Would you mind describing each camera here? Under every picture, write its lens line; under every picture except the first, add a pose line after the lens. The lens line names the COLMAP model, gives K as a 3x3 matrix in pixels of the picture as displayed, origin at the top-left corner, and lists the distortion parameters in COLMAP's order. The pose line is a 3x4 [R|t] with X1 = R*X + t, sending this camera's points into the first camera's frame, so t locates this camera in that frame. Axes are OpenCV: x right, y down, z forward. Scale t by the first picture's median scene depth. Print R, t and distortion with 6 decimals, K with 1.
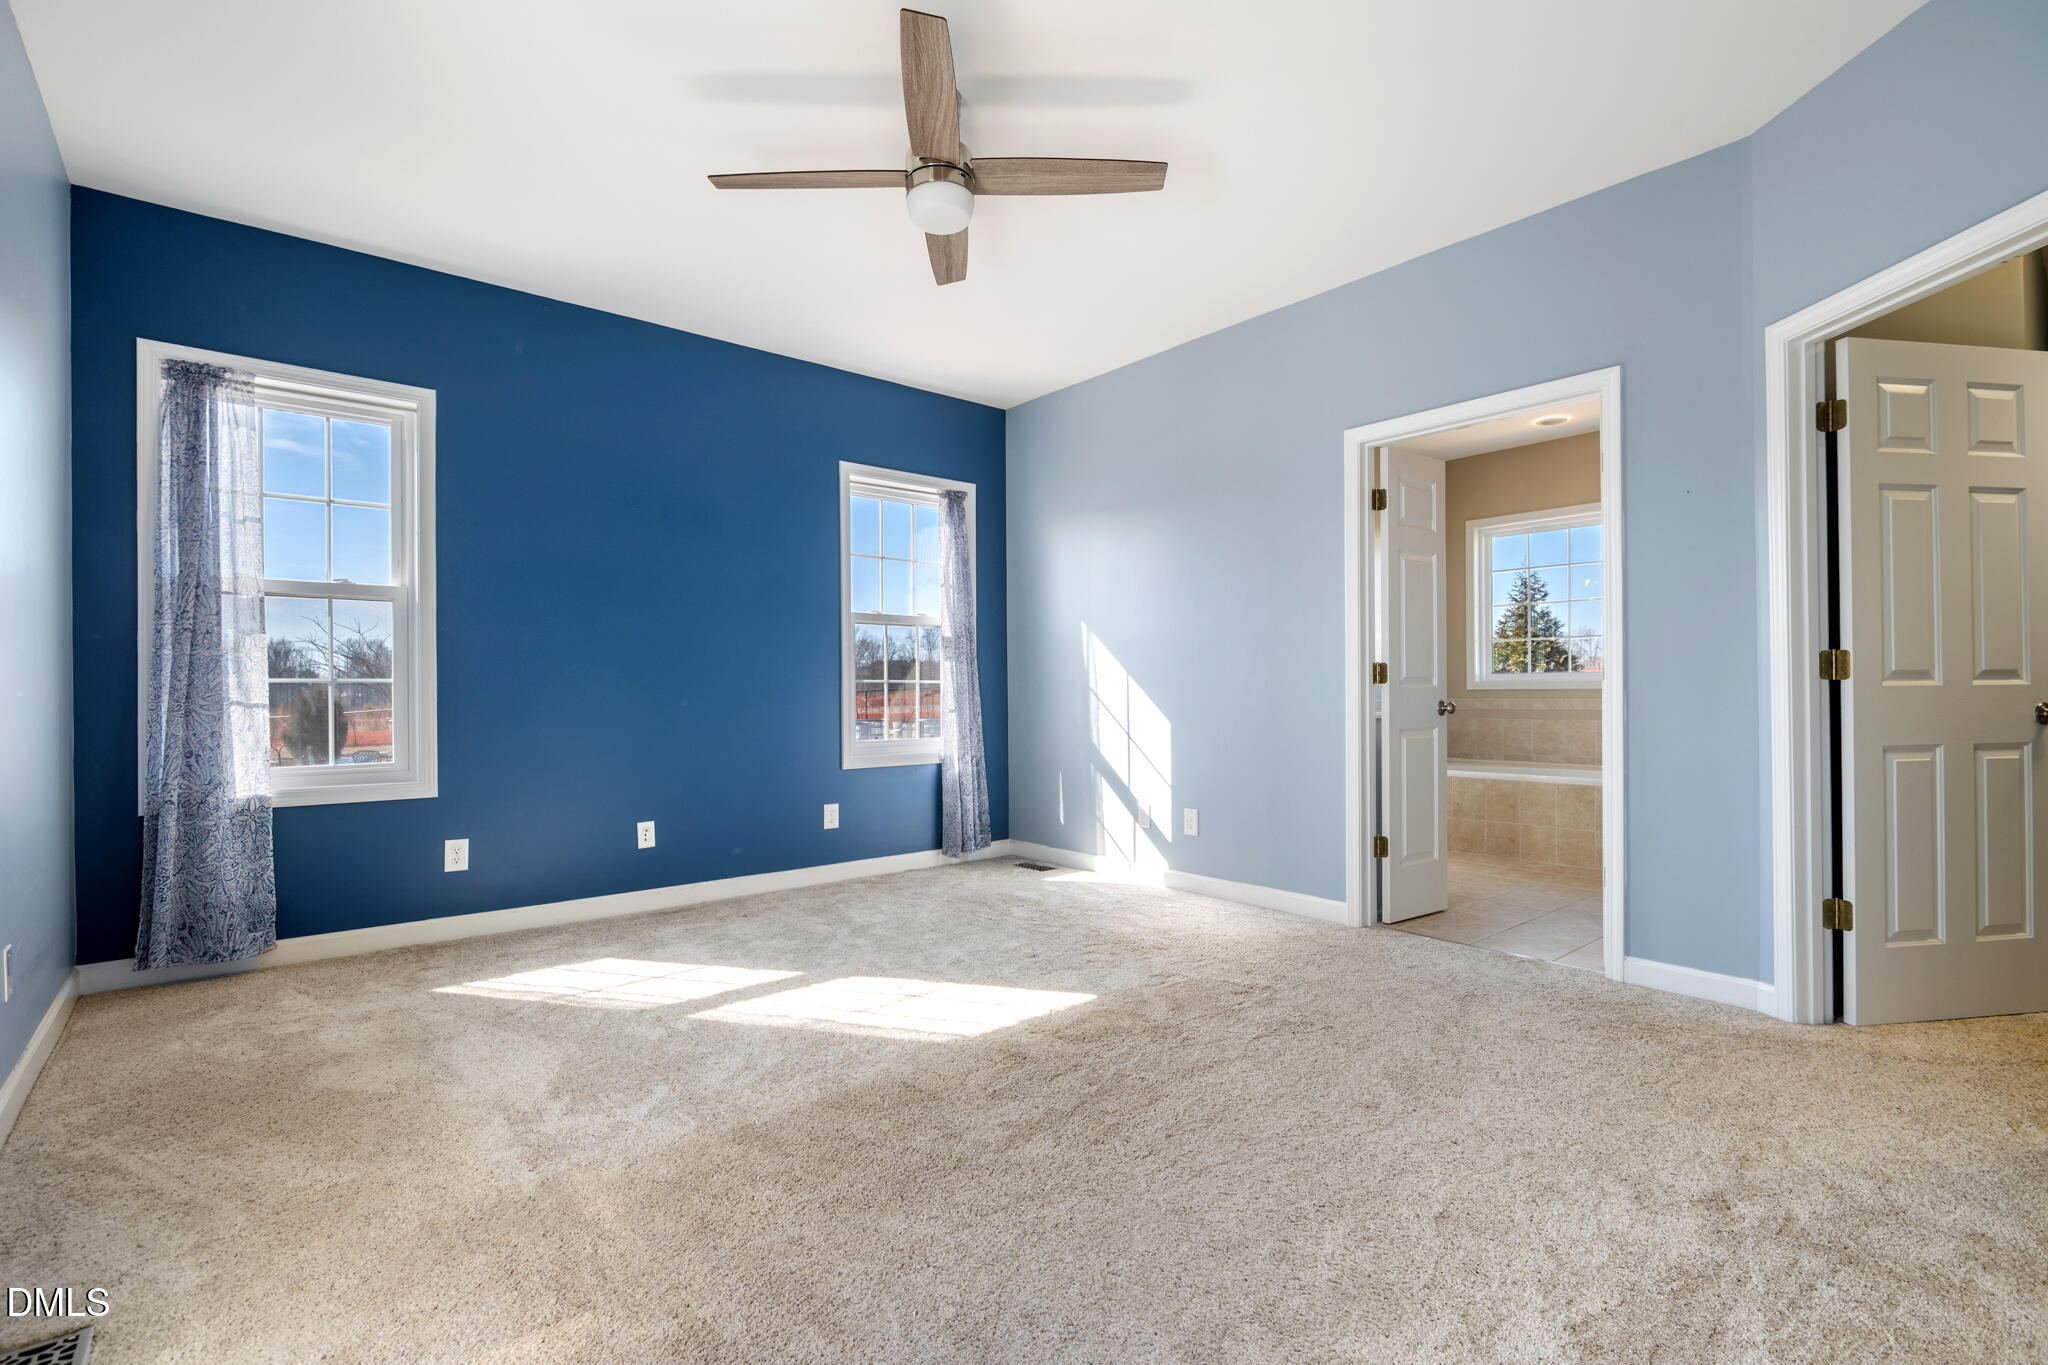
lens RADIAL K [[932.1, 0, 1036.5], [0, 932.1, 692.5], [0, 0, 1]] dist [-0.003213, -0.001770]
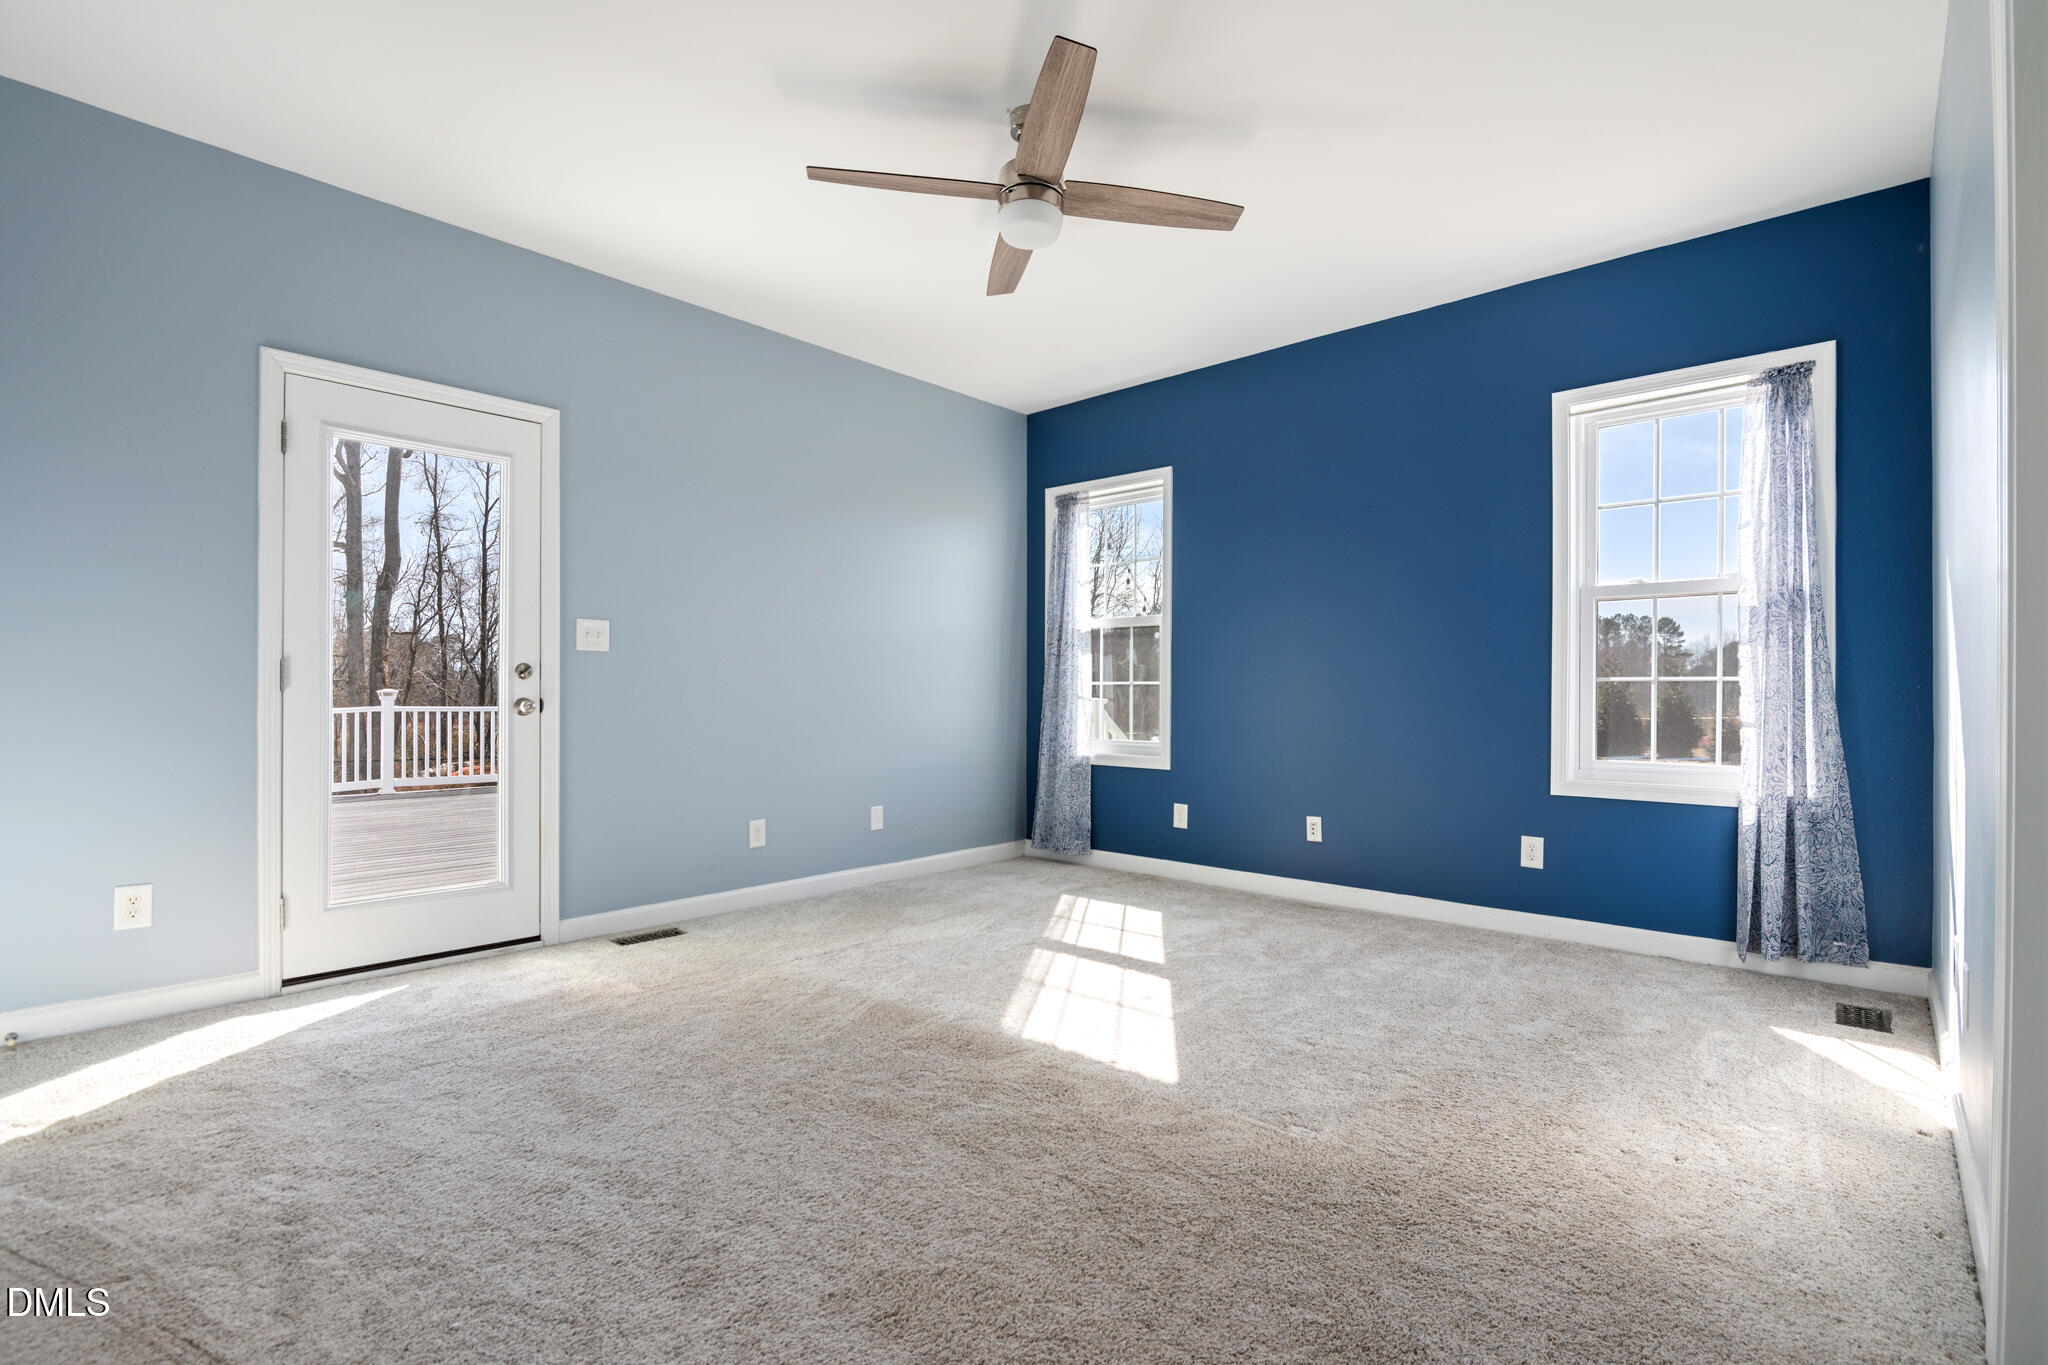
lens RADIAL K [[932.1, 0, 1011.6], [0, 932.1, 690.0], [0, 0, 1]] dist [-0.003213, -0.001770]
pose [[0.122716, 0.003327, -0.992436, 0.713397], [-0.004047, 0.999988, 0.002852, -0.005271], [0.992434, 0.003666, 0.122728, 0.662907]]
